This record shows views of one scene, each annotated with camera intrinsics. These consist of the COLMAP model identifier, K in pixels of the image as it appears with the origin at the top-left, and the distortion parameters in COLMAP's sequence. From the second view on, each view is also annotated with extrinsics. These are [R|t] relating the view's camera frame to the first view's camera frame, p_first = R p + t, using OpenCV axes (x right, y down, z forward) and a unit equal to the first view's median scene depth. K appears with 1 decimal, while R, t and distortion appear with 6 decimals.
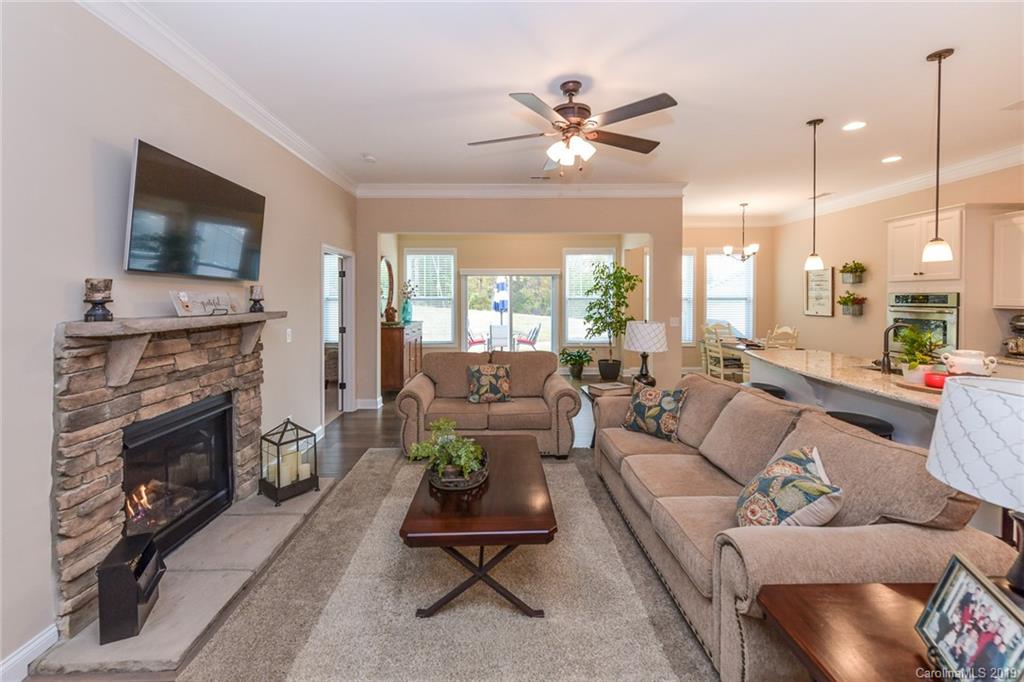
lens RADIAL K [[421.0, 0, 492.1], [0, 421.0, 300.1], [0, 0, 1]] dist [0.001333, -0.000460]
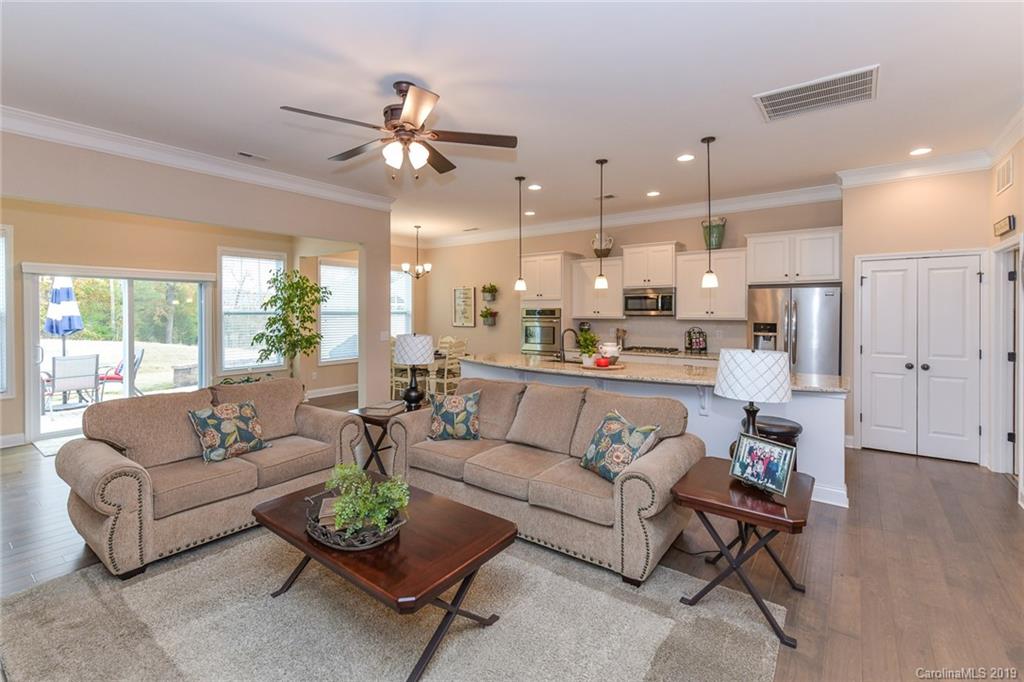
lens RADIAL K [[463.0, 0, 513.4], [0, 463.0, 314.8], [0, 0, 1]] dist [0.000597, -0.000389]
pose [[0.593191, -0.005852, 0.805040, -0.365001], [0.006192, 0.999977, 0.002706, 0.000327], [-0.805038, 0.003380, 0.593214, 0.137297]]
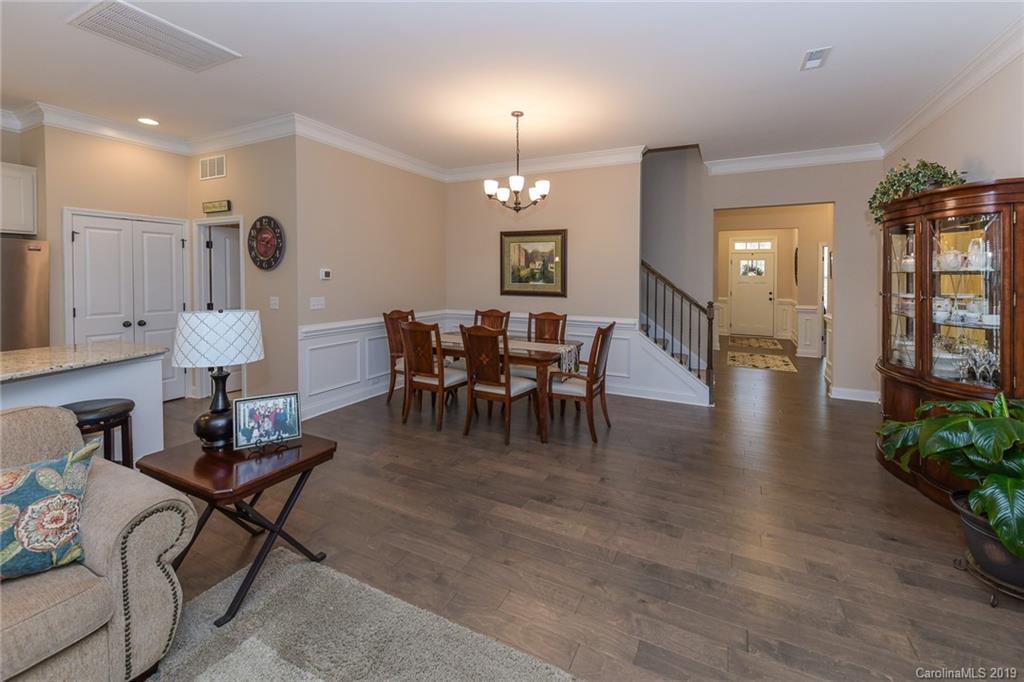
lens RADIAL K [[418.2, 0, 524.2], [0, 418.2, 284.6], [0, 0, 1]] dist [0.001055, -0.000056]
pose [[-0.901149, -0.013651, 0.433294, -0.234141], [-0.002670, 0.999660, 0.025942, 0.005416], [-0.433501, 0.022220, -0.900879, 0.546315]]
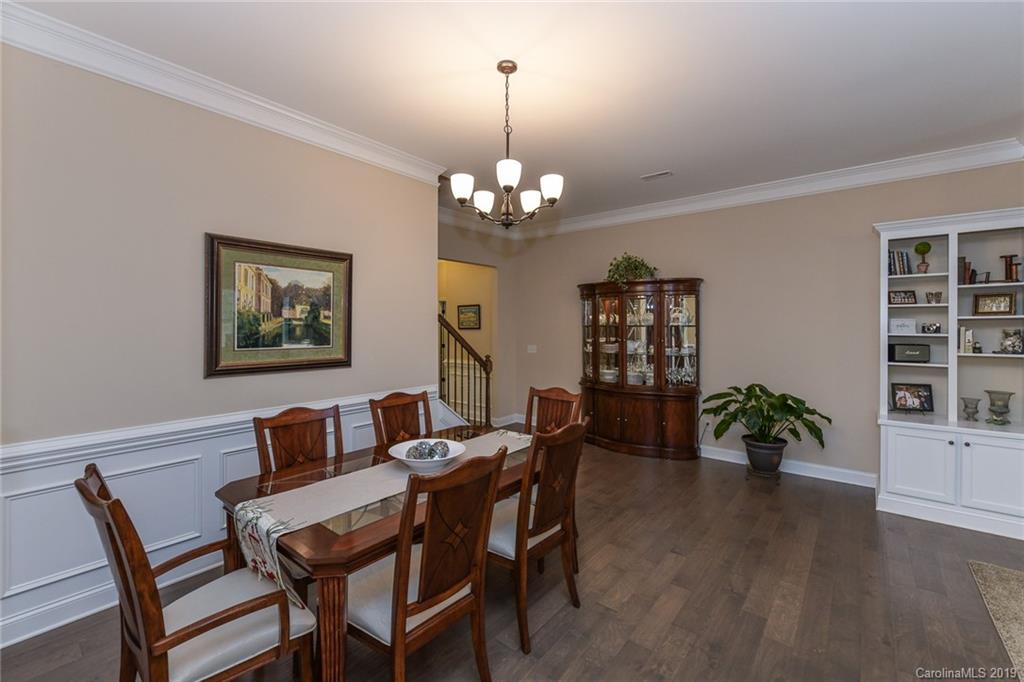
lens RADIAL K [[431.9, 0, 530.1], [0, 431.9, 321.0], [0, 0, 1]] dist [-0.000909, -0.000130]
pose [[-0.615729, -0.005601, -0.787938, 0.667758], [-0.003310, 0.999984, -0.004522, -0.004958], [0.787951, -0.000176, -0.615737, 0.070871]]
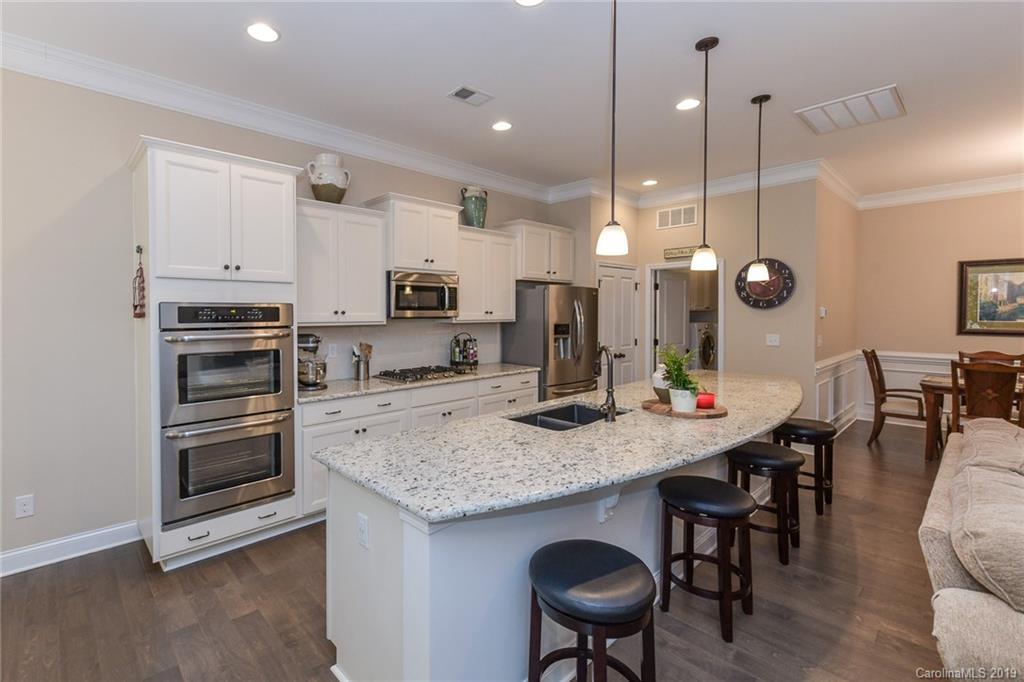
lens RADIAL K [[463.8, 0, 453.4], [0, 463.8, 319.0], [0, 0, 1]] dist [0.001278, 0.001014]
pose [[-0.662491, -0.010167, 0.749000, 0.417310], [0.007567, 0.999766, 0.020264, -0.006842], [-0.749031, 0.019092, -0.662260, 1.313429]]
